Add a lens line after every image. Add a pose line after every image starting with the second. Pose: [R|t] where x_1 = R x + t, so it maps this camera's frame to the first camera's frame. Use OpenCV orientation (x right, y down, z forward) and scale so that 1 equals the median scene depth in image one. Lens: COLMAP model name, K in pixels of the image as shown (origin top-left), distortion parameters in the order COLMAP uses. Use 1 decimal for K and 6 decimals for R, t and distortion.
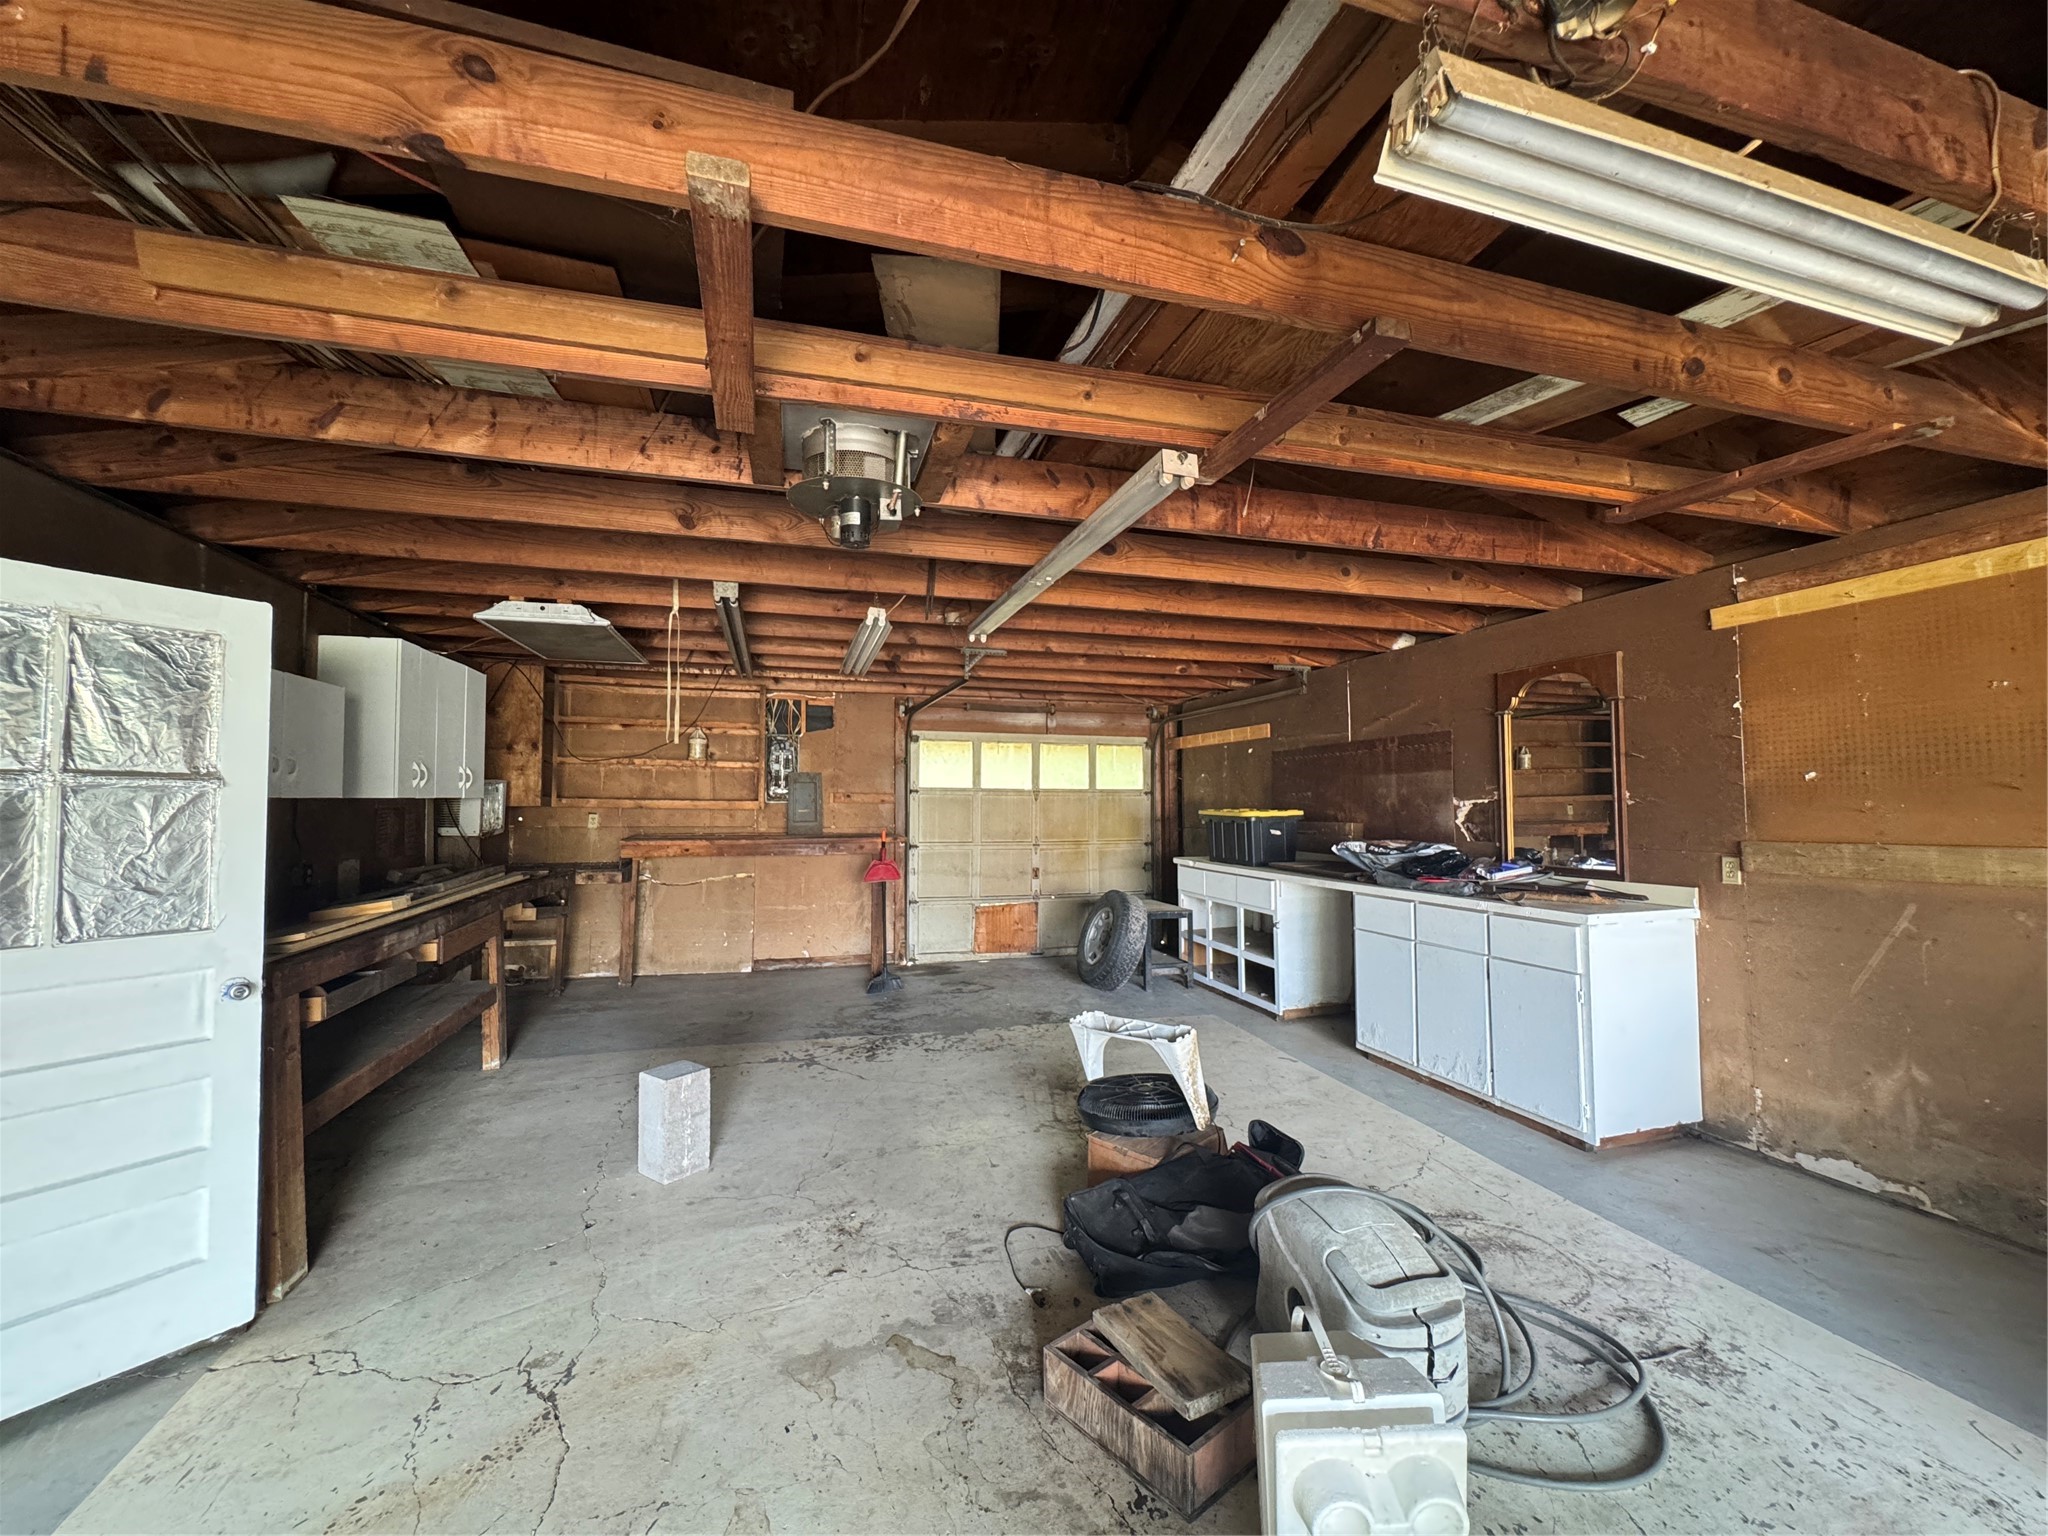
lens RADIAL K [[827.2, 0, 1022.2], [0, 827.2, 769.7], [0, 0, 1]] dist [-0.008430, 0.001993]
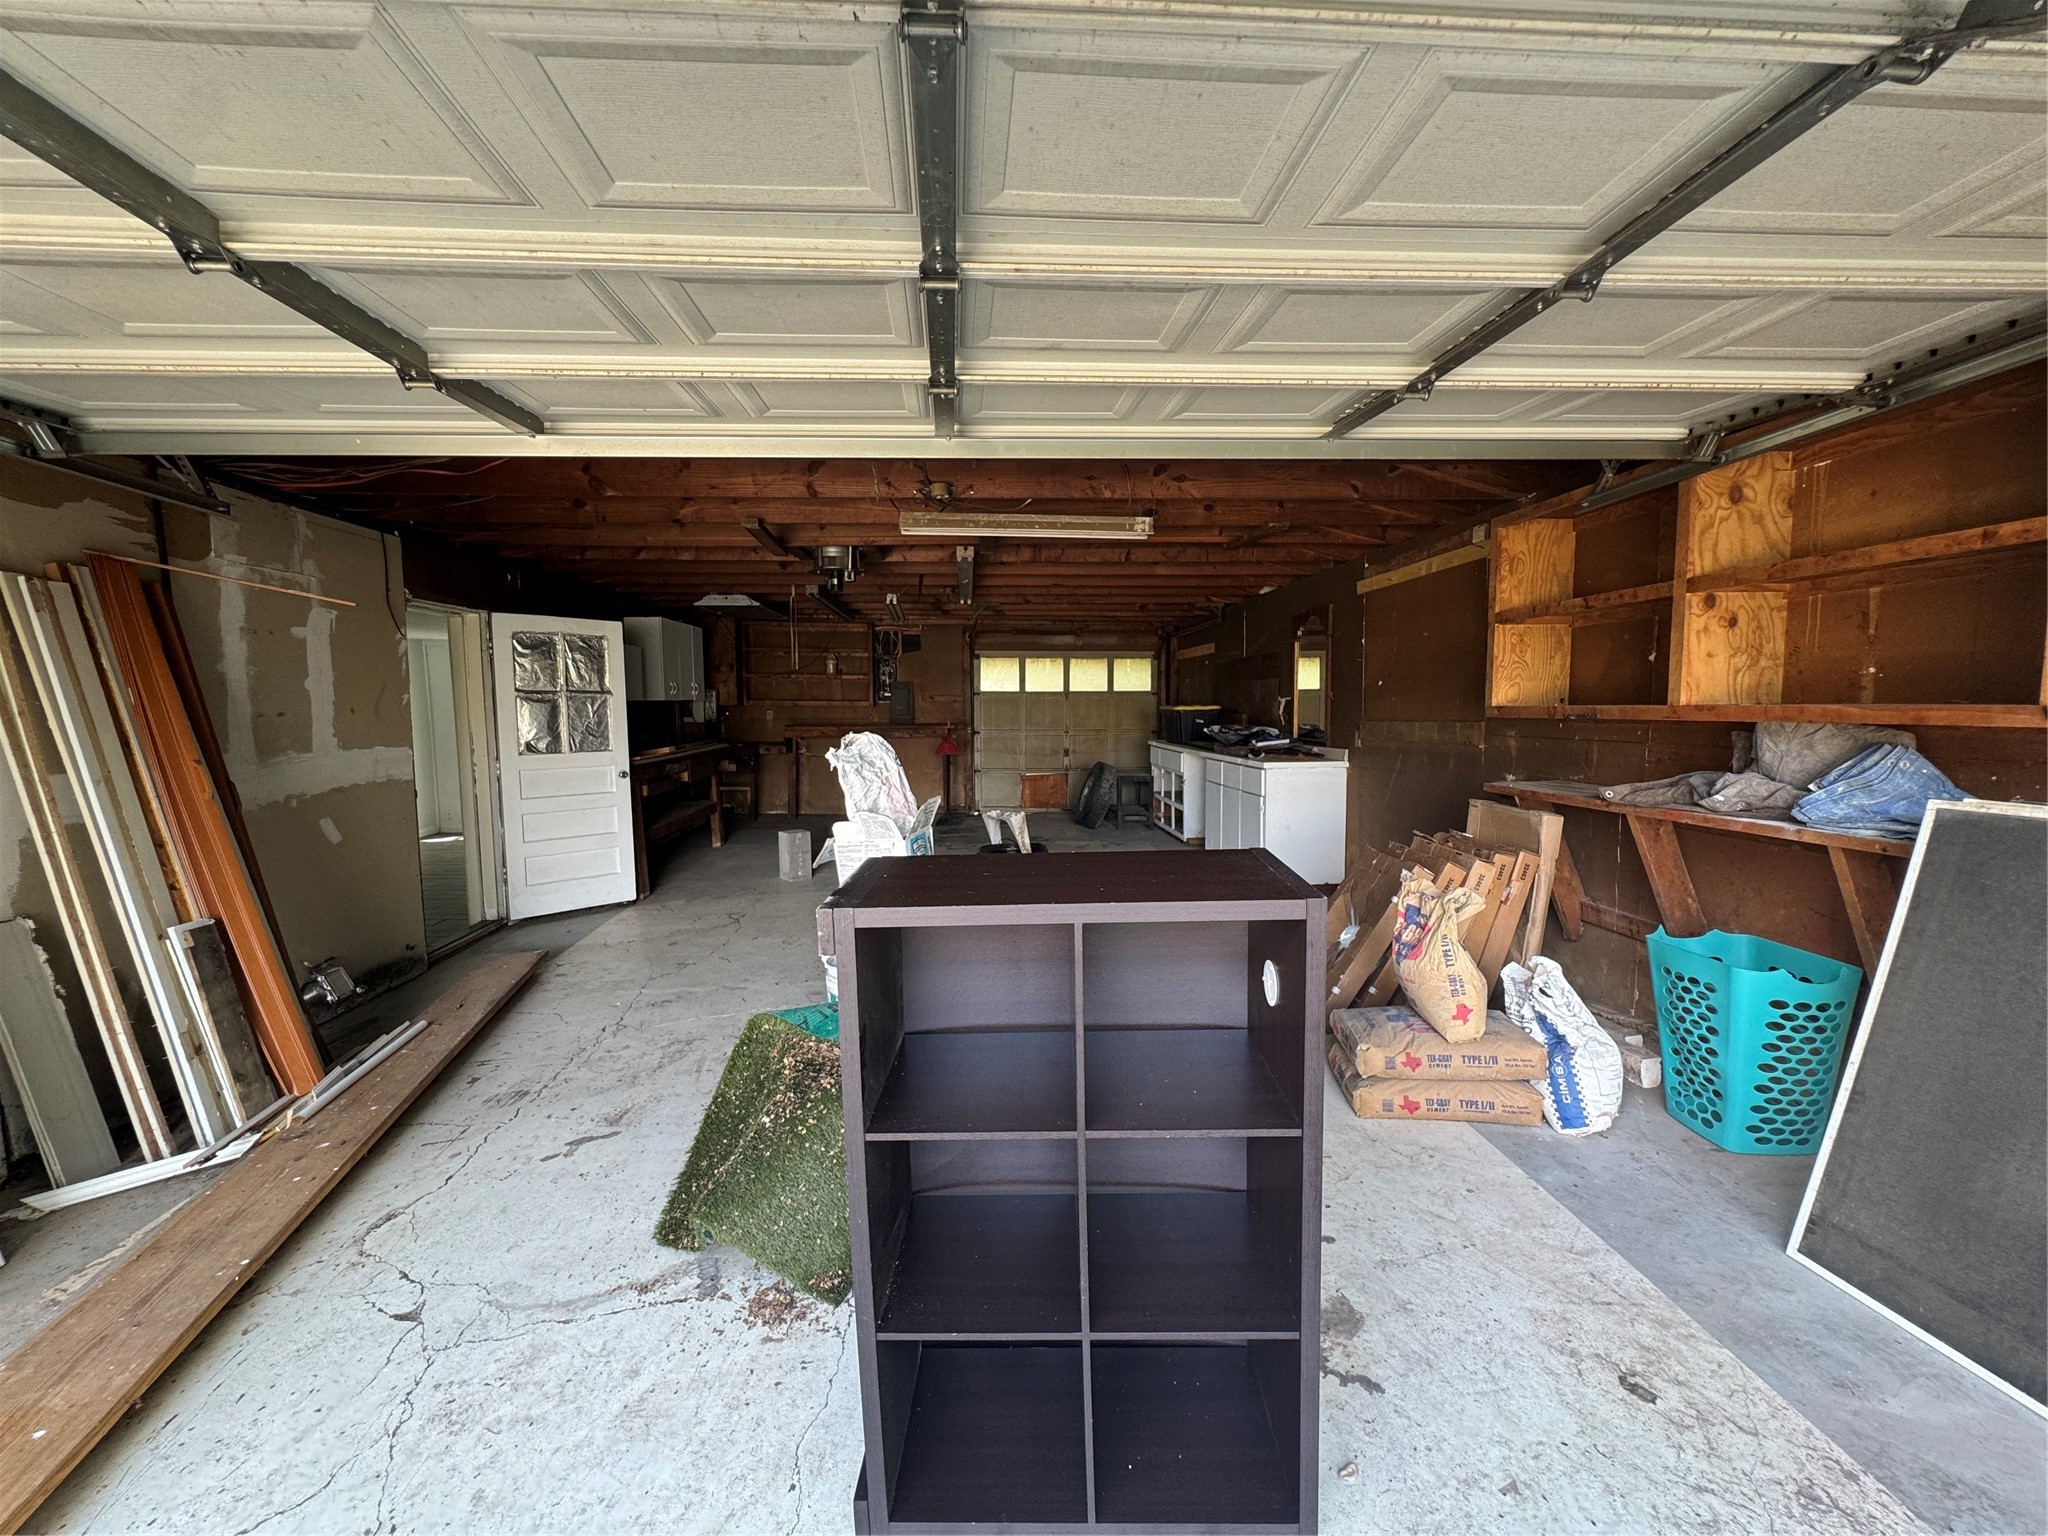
lens RADIAL K [[827.2, 0, 1021.3], [0, 827.2, 769.7], [0, 0, 1]] dist [-0.008430, 0.001993]
pose [[0.976424, 0.012617, -0.215490, 0.365147], [0.013280, 0.992888, 0.118307, -0.017079], [0.215450, -0.118380, 0.969313, -0.546415]]
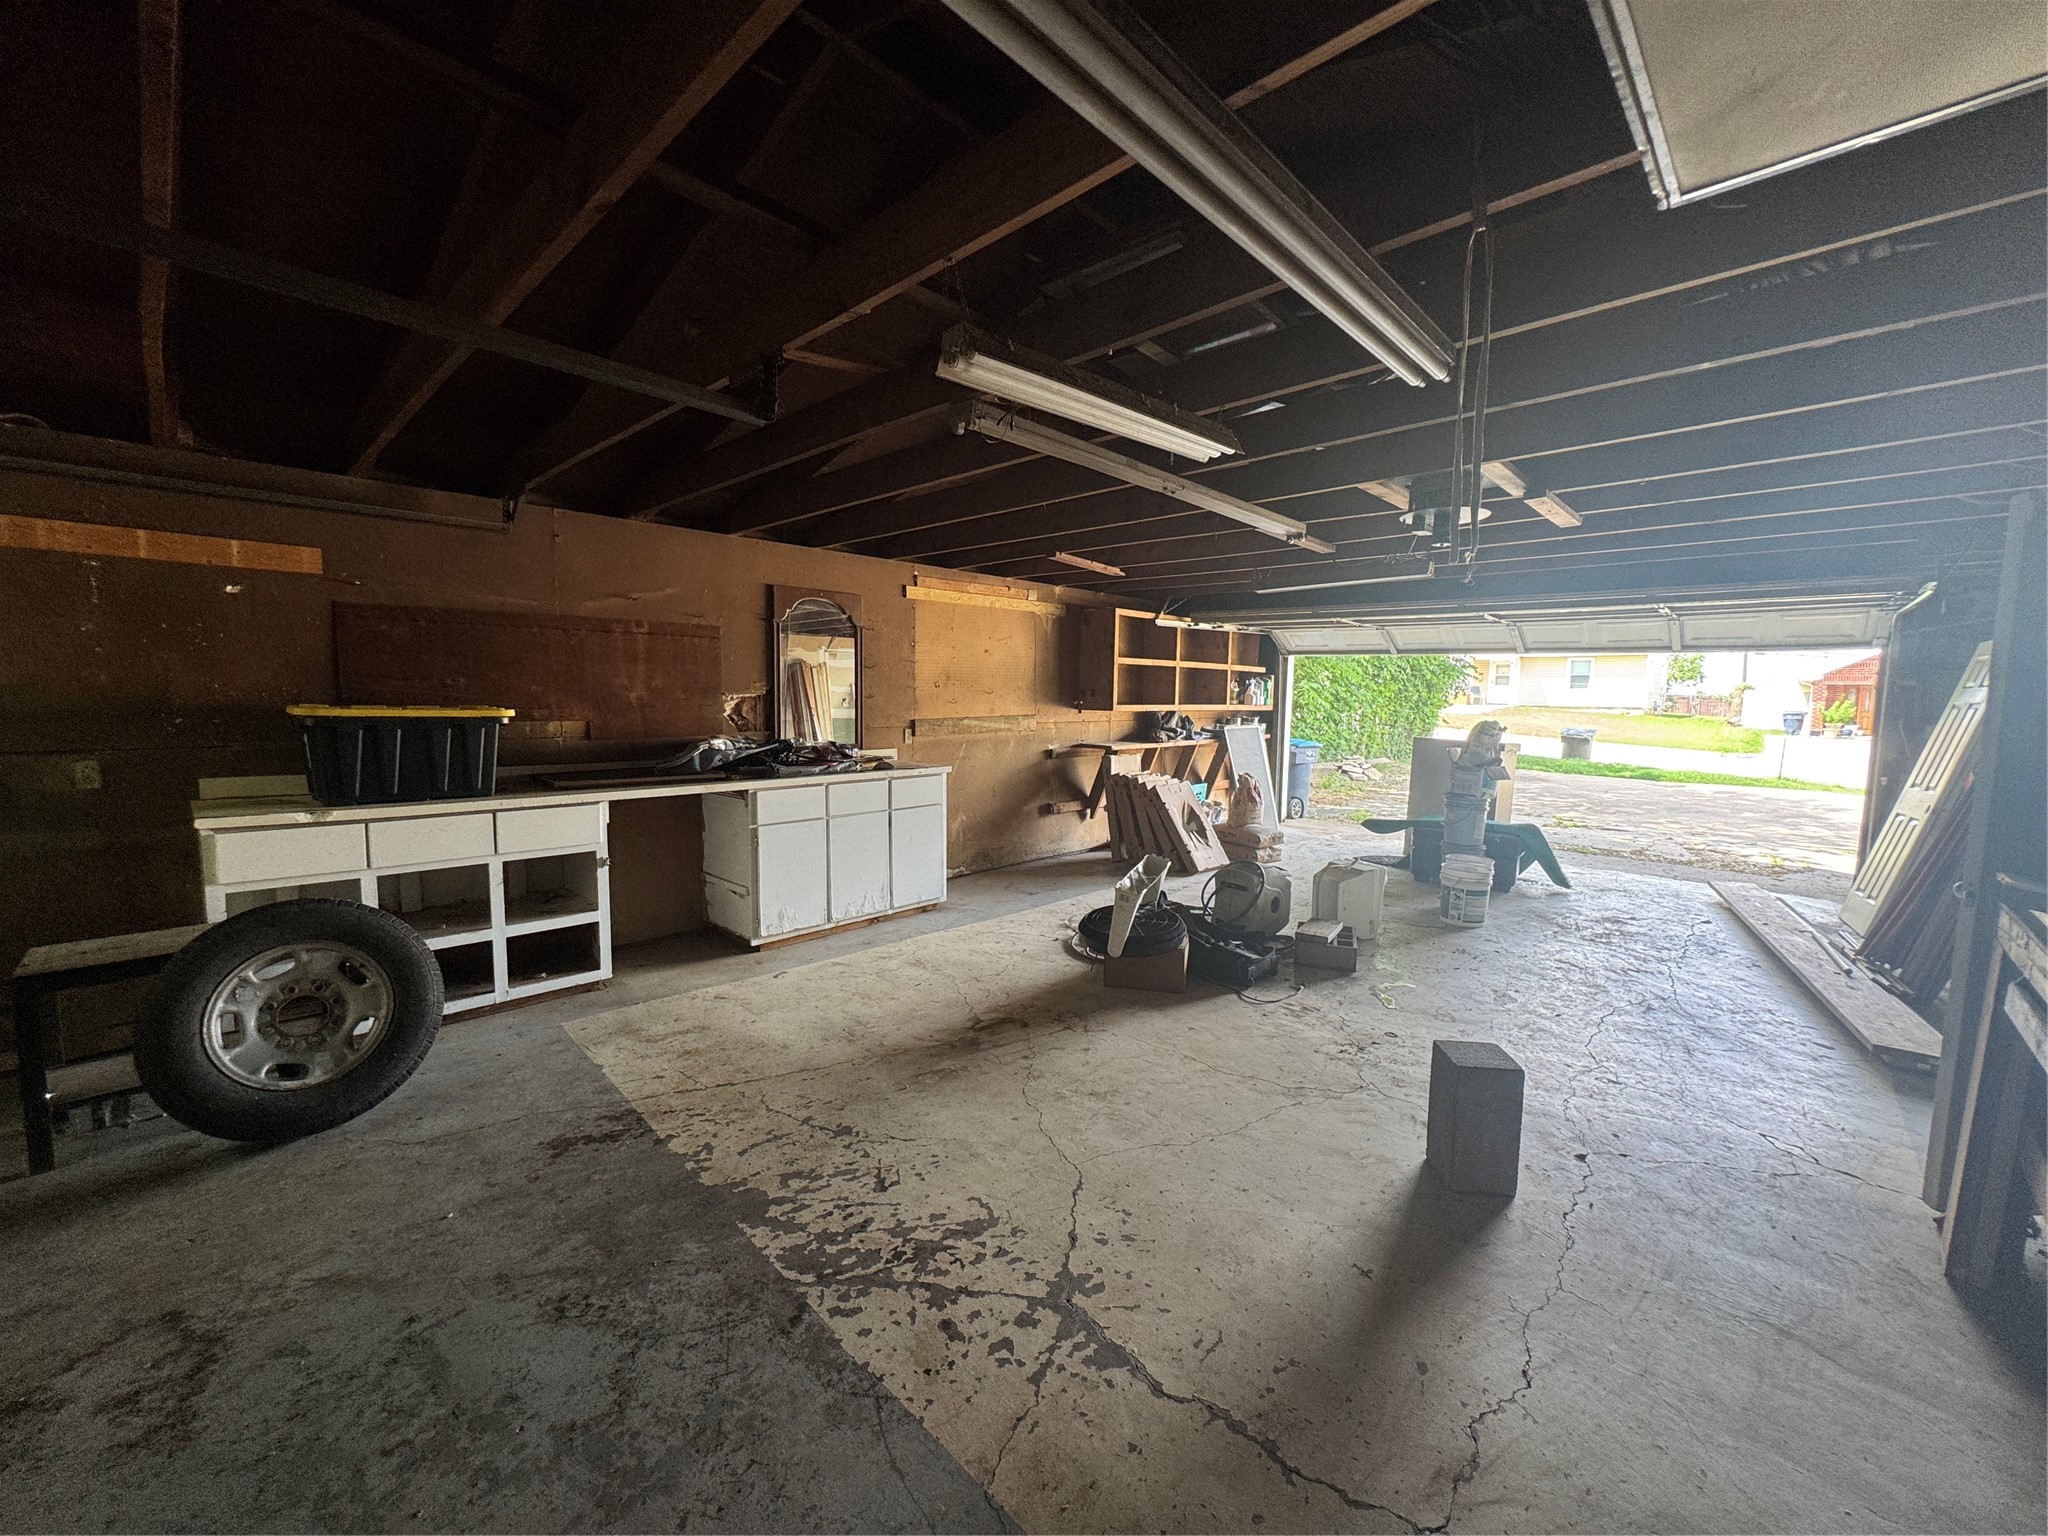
lens RADIAL K [[827.2, 0, 1022.5], [0, 827.2, 771.6], [0, 0, 1]] dist [-0.008430, 0.001993]
pose [[-0.496352, -0.082309, 0.864211, -0.537256], [-0.045694, 0.996592, 0.068673, 0.042419], [-0.866918, -0.005404, -0.498422, 1.102003]]
